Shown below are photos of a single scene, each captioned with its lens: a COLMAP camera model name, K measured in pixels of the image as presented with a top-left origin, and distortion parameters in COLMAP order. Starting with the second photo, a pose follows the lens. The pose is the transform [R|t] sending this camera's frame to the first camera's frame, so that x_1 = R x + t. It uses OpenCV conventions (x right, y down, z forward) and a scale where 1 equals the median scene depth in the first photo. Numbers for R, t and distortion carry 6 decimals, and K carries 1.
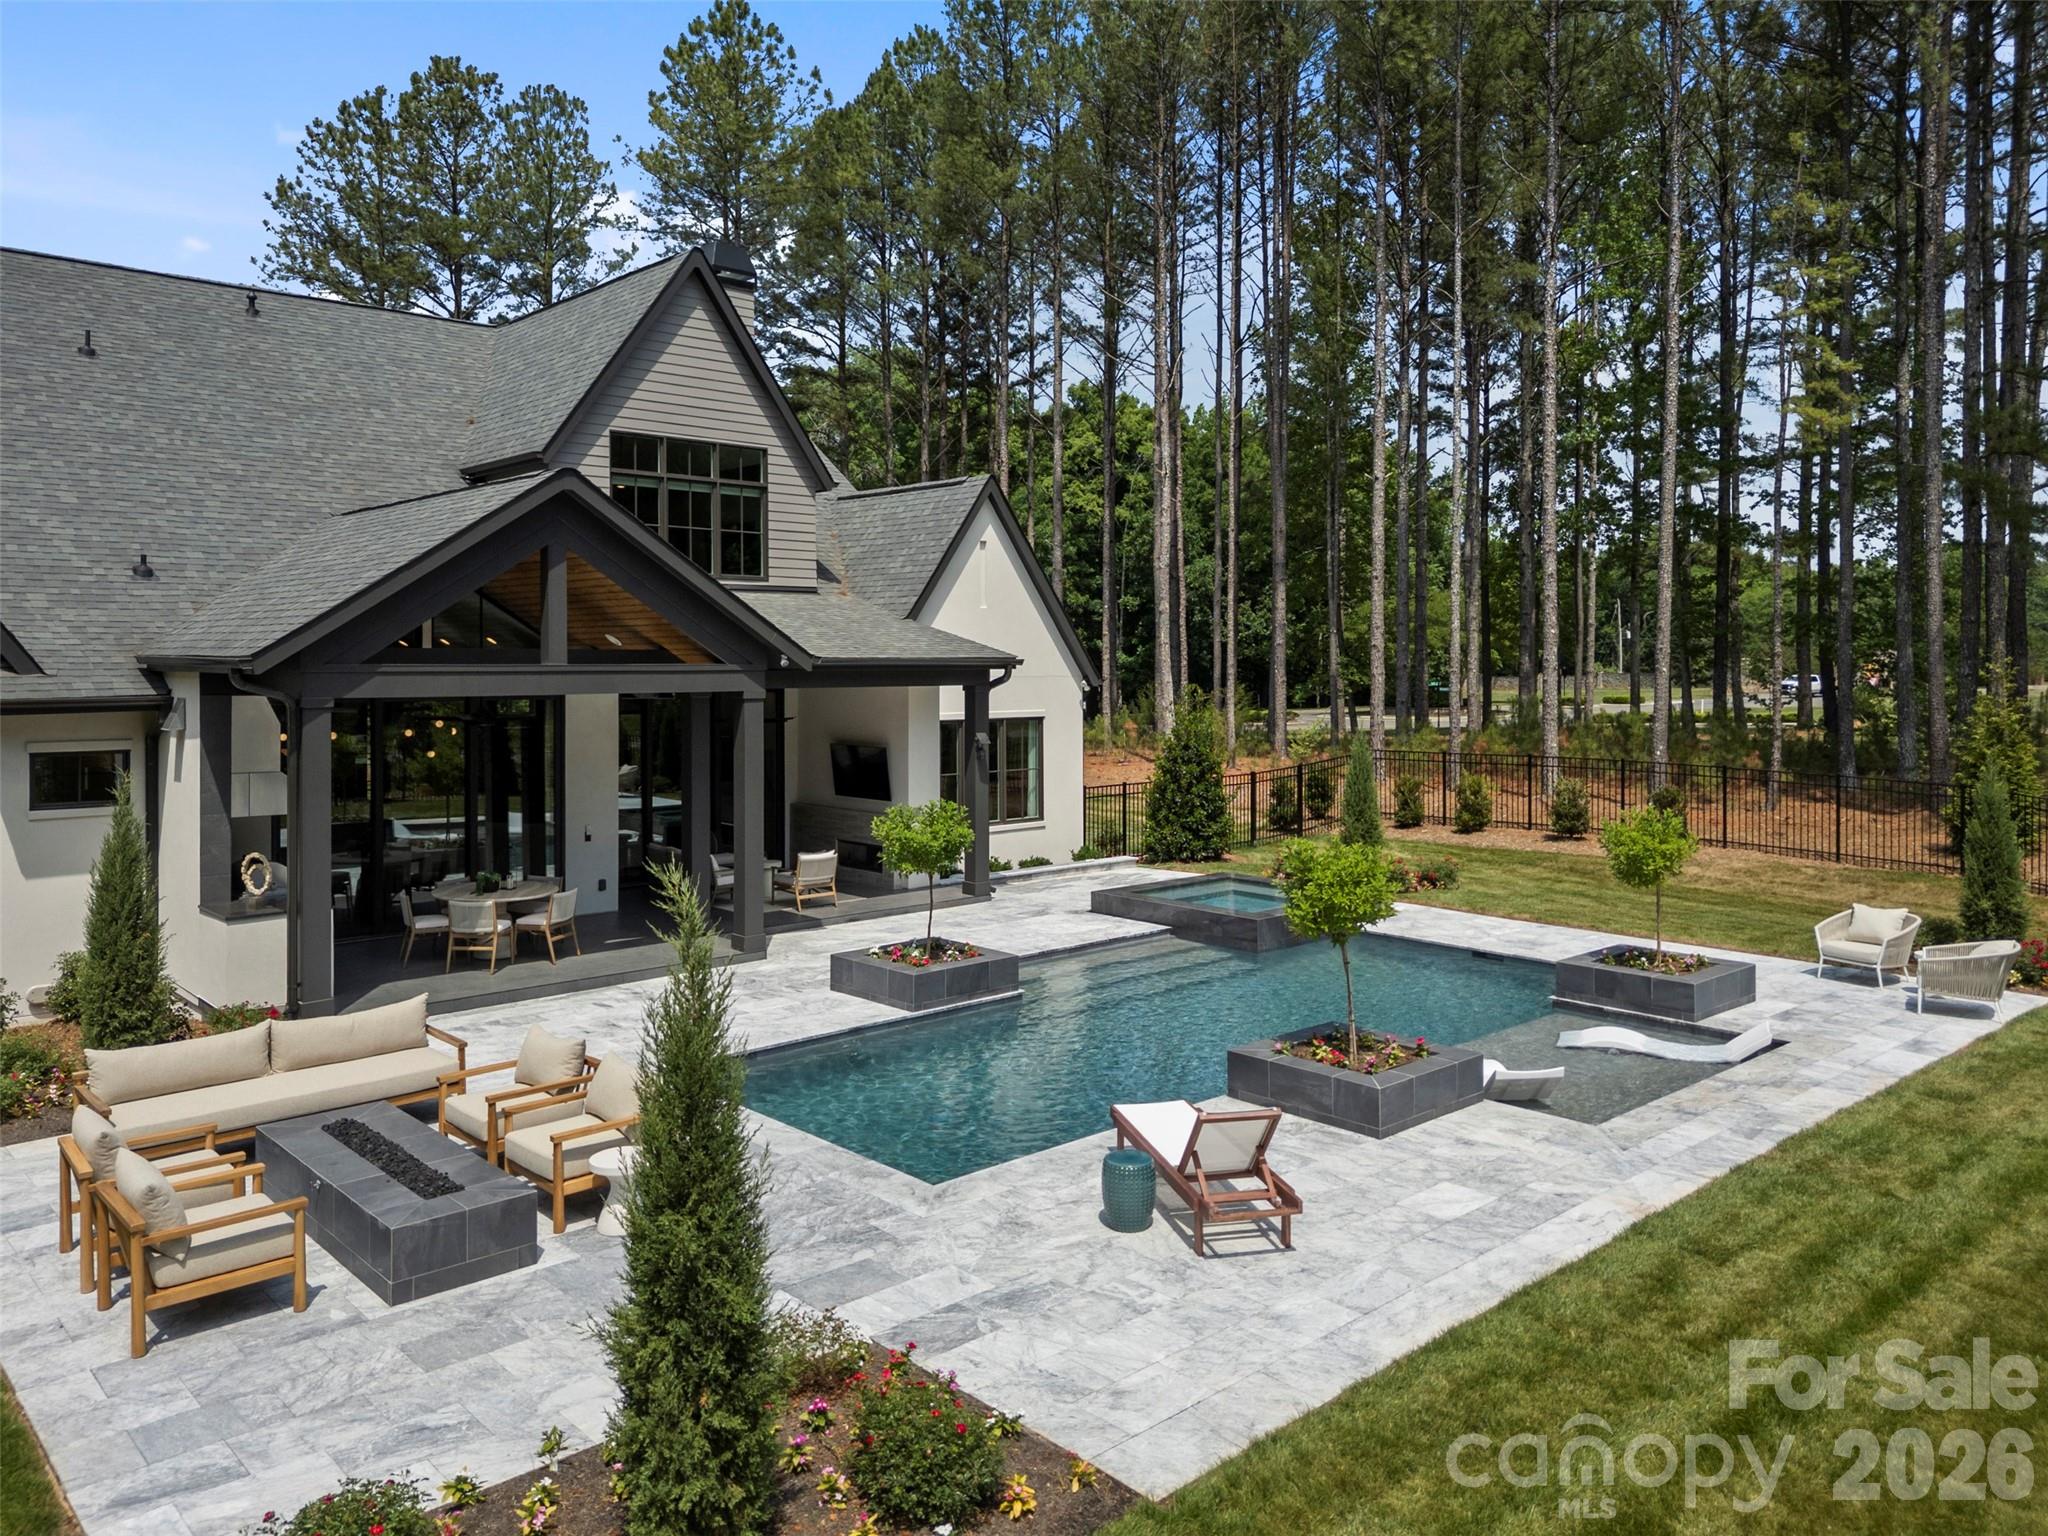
lens RADIAL K [[1477.3, 0, 1017.0], [0, 1477.3, 664.7], [0, 0, 1]] dist [0.049108, -0.095625]
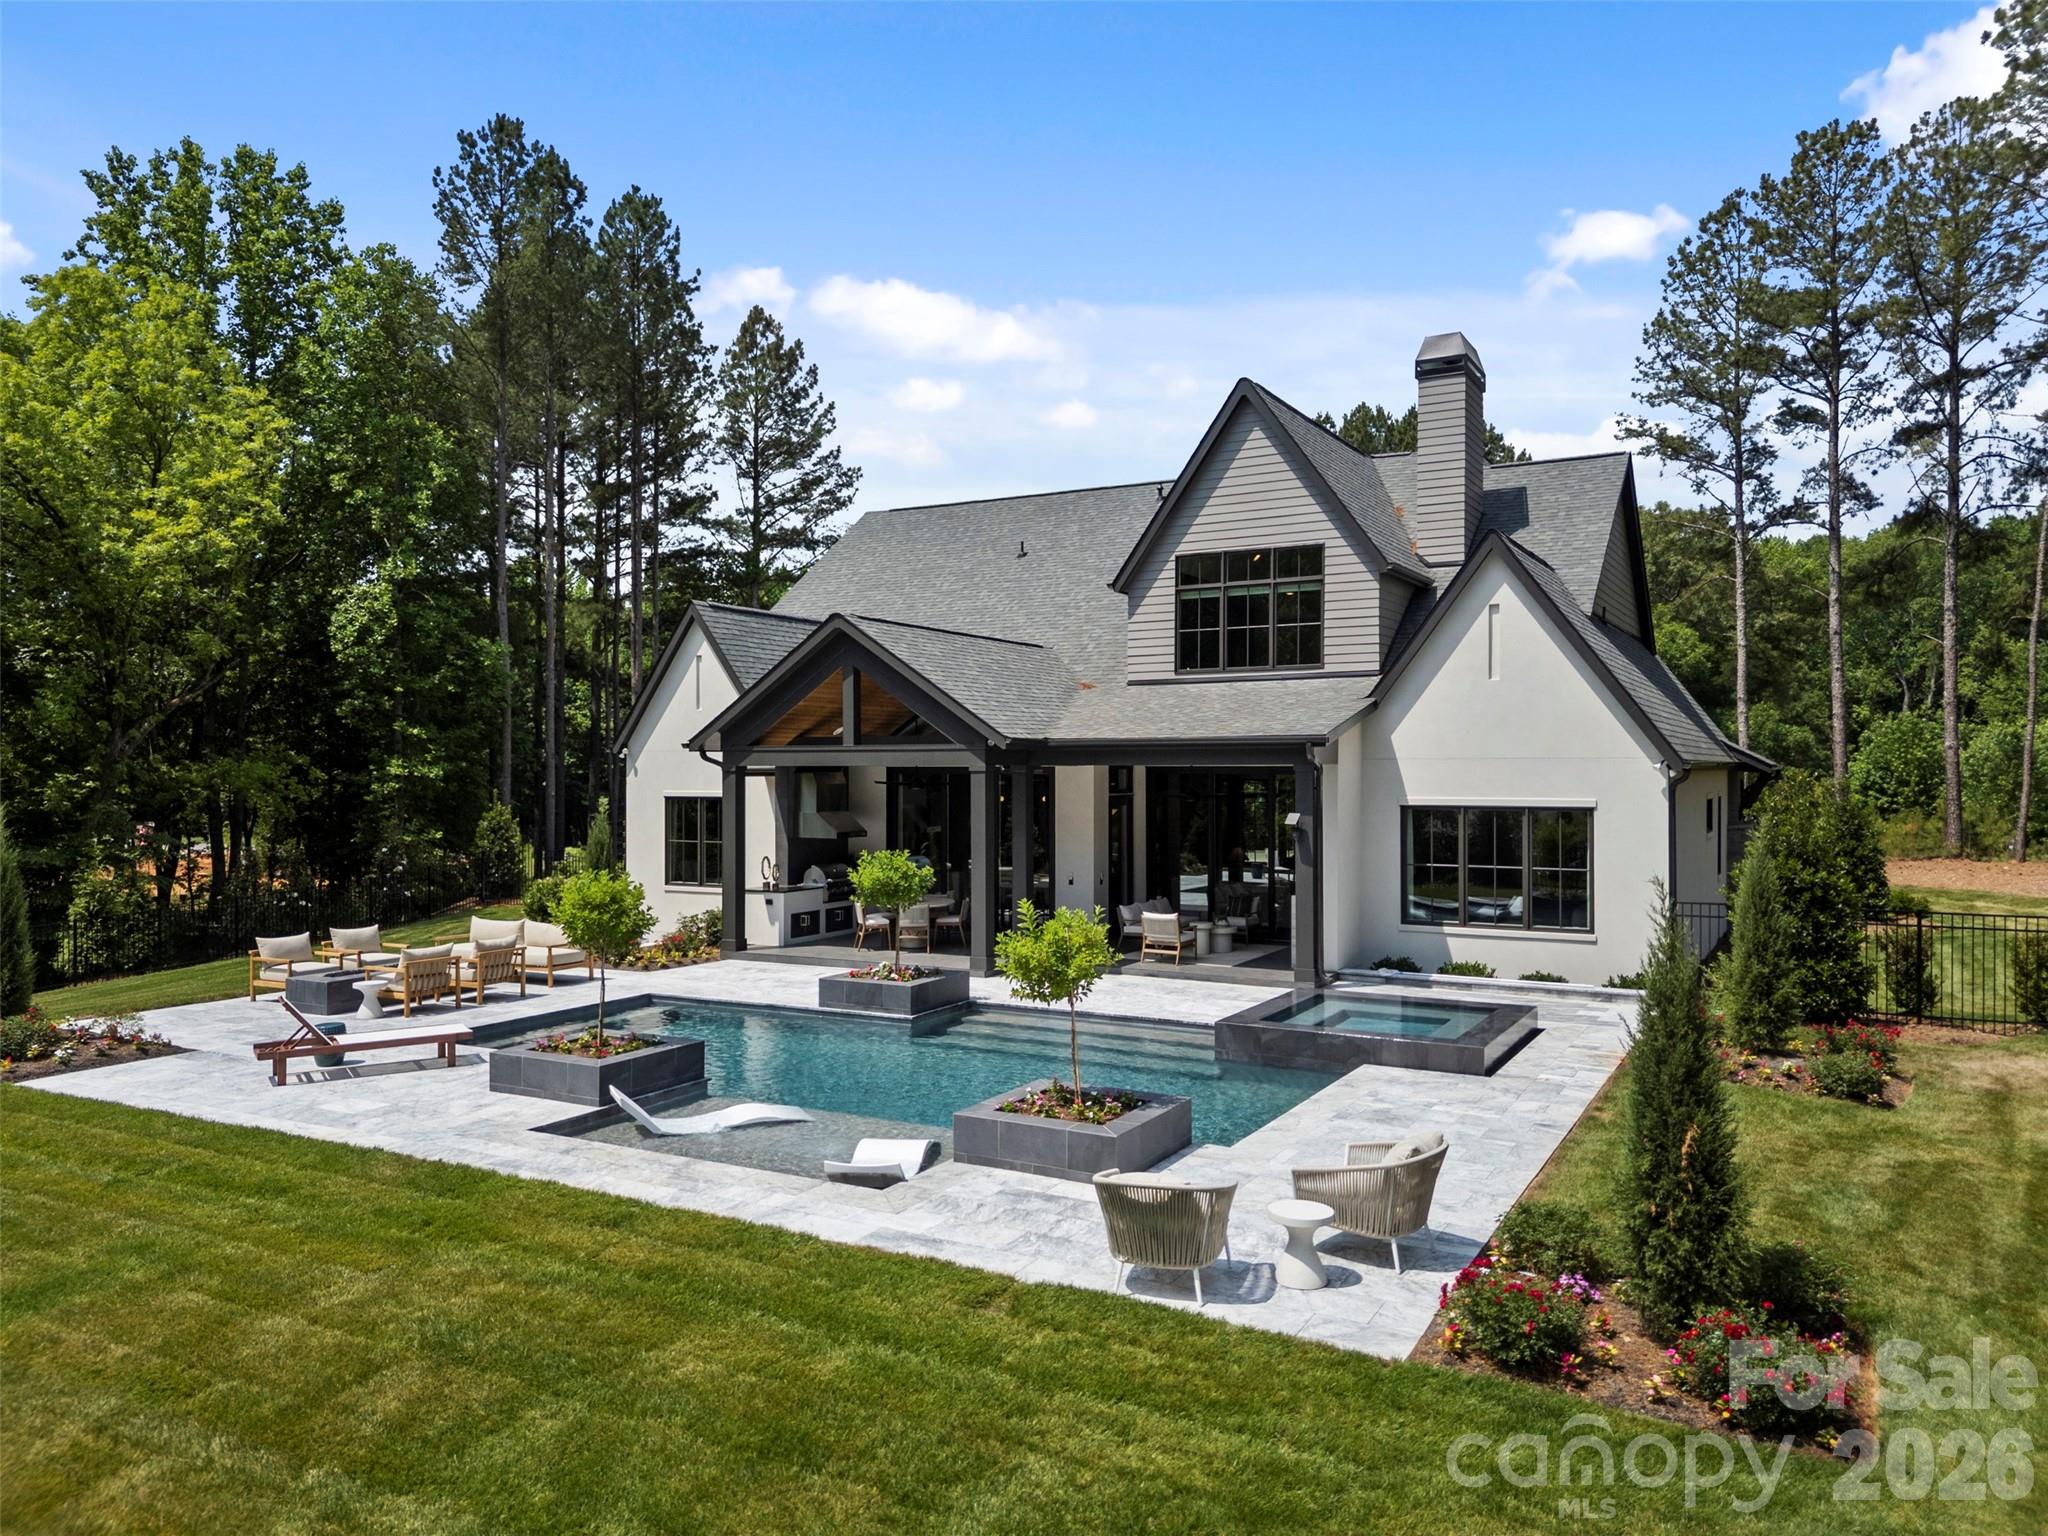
lens RADIAL K [[1432.8, 0, 1024.0], [0, 1432.8, 768.0], [0, 0, 1]] dist [0.066309, -0.081042]
pose [[0.308929, -0.002265, -0.951083, 0.740656], [-0.002865, 0.999990, -0.003312, 0.018097], [0.951081, 0.003748, 0.308919, 0.484277]]
